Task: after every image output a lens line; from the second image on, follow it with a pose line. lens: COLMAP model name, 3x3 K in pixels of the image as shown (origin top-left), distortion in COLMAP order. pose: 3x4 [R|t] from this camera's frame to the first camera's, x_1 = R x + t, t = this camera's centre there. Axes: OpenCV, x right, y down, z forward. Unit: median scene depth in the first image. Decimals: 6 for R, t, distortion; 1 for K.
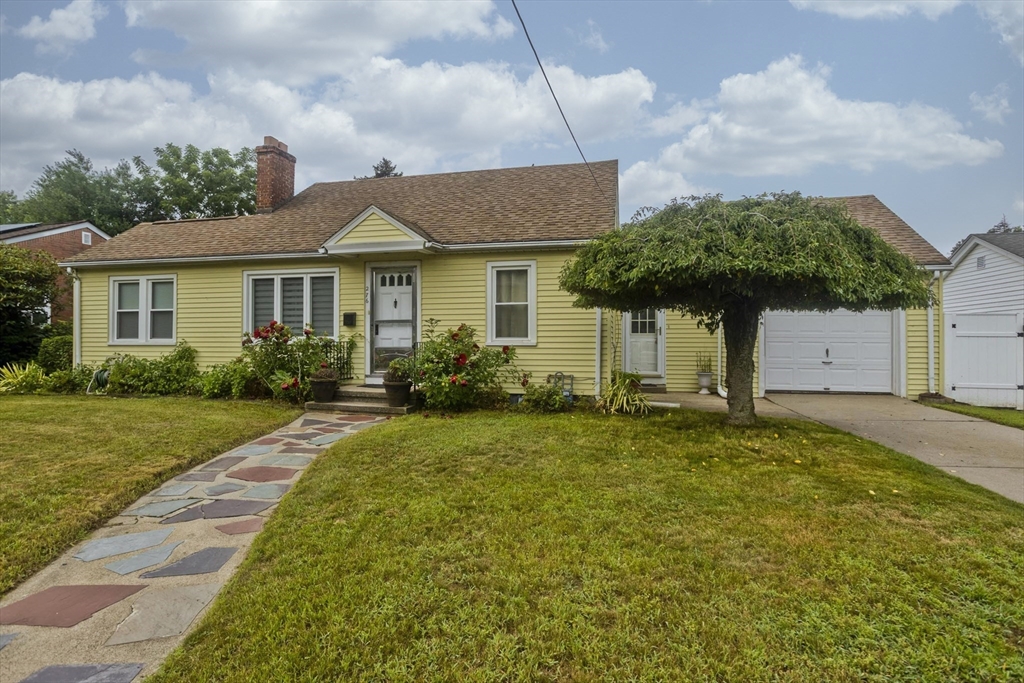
lens RADIAL K [[529.6, 0, 513.8], [0, 529.6, 333.2], [0, 0, 1]] dist [-0.023110, 0.001070]
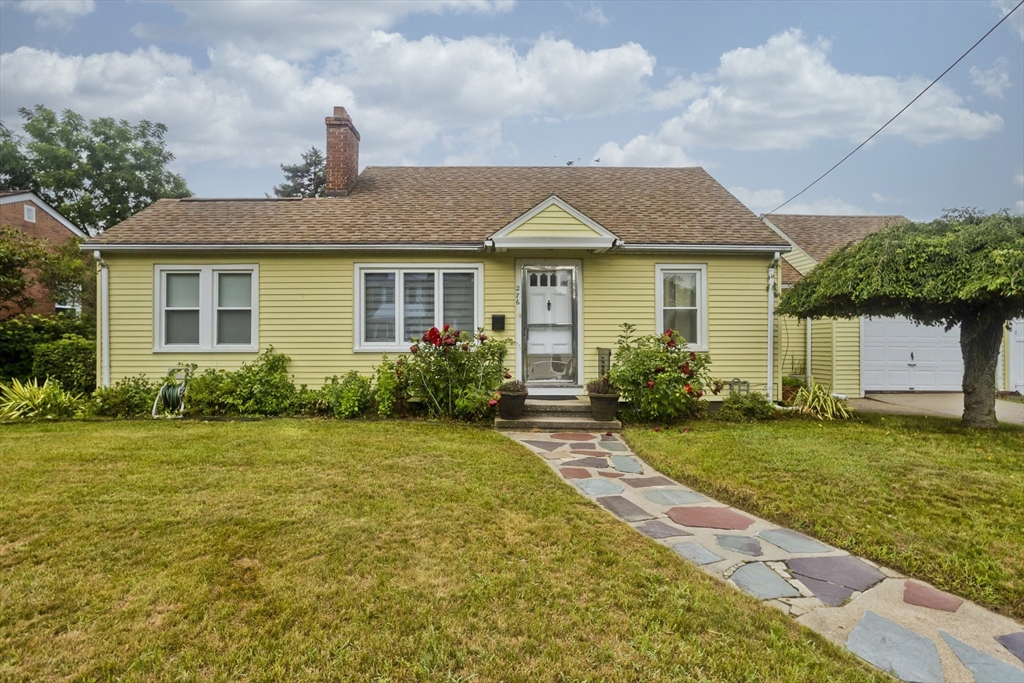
lens RADIAL K [[514.9, 0, 497.3], [0, 514.9, 337.2], [0, 0, 1]] dist [-0.053725, 0.034324]
pose [[0.971867, 0.001260, 0.235527, -0.501256], [-0.003319, 0.999960, 0.008349, -0.008772], [-0.235507, -0.008896, 0.971832, 0.160268]]
